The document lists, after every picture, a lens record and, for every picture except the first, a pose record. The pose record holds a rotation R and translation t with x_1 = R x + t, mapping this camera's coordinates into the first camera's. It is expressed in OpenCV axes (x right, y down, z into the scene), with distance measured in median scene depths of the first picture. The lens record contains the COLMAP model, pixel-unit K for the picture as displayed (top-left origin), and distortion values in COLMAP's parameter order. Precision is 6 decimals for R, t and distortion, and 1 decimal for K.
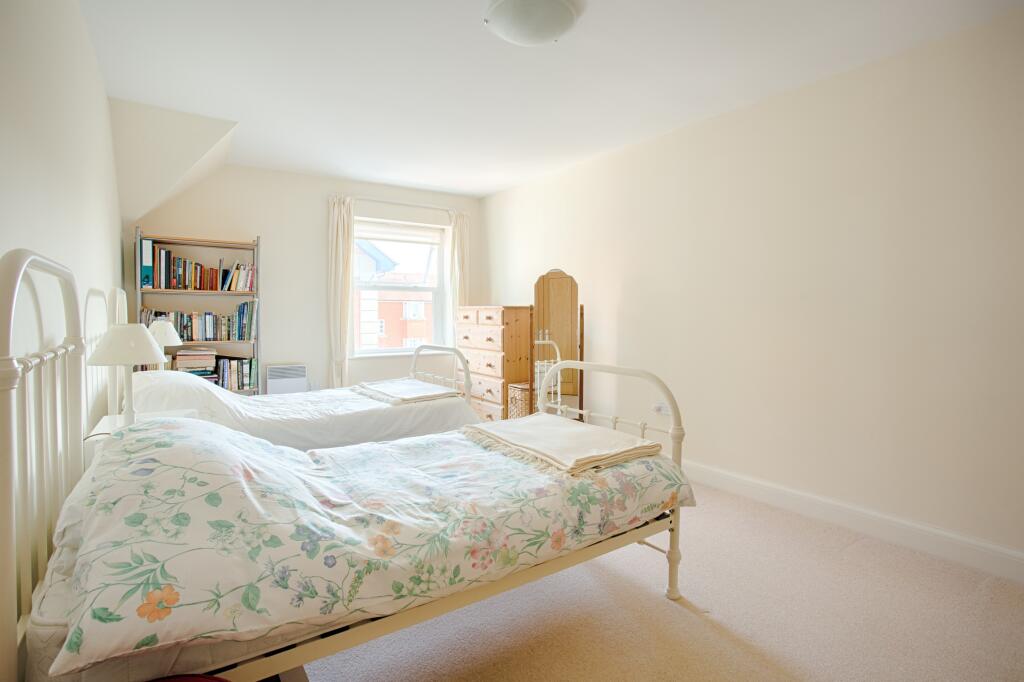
lens RADIAL K [[533.6, 0, 512.8], [0, 533.6, 329.3], [0, 0, 1]] dist [-0.024569, 0.001008]
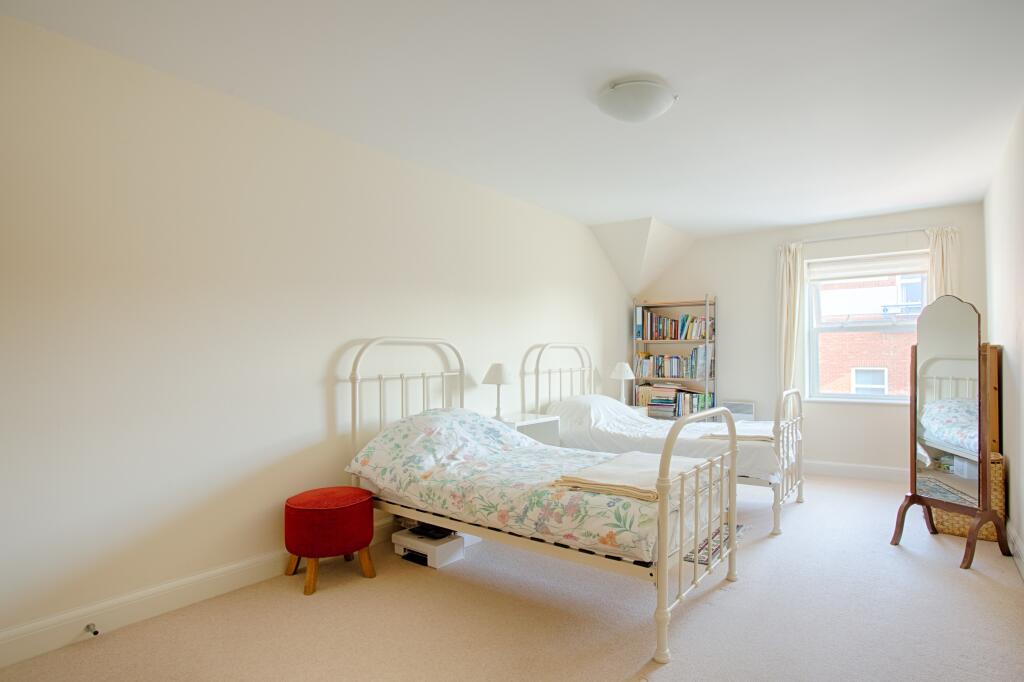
lens RADIAL K [[512.3, 0, 513.8], [0, 512.3, 353.6], [0, 0, 1]] dist [-0.029903, -0.000110]
pose [[0.300765, -0.005825, -0.953681, 1.173915], [-0.027541, 0.999511, -0.014791, -0.018576], [0.953301, 0.030714, 0.300457, 0.501287]]
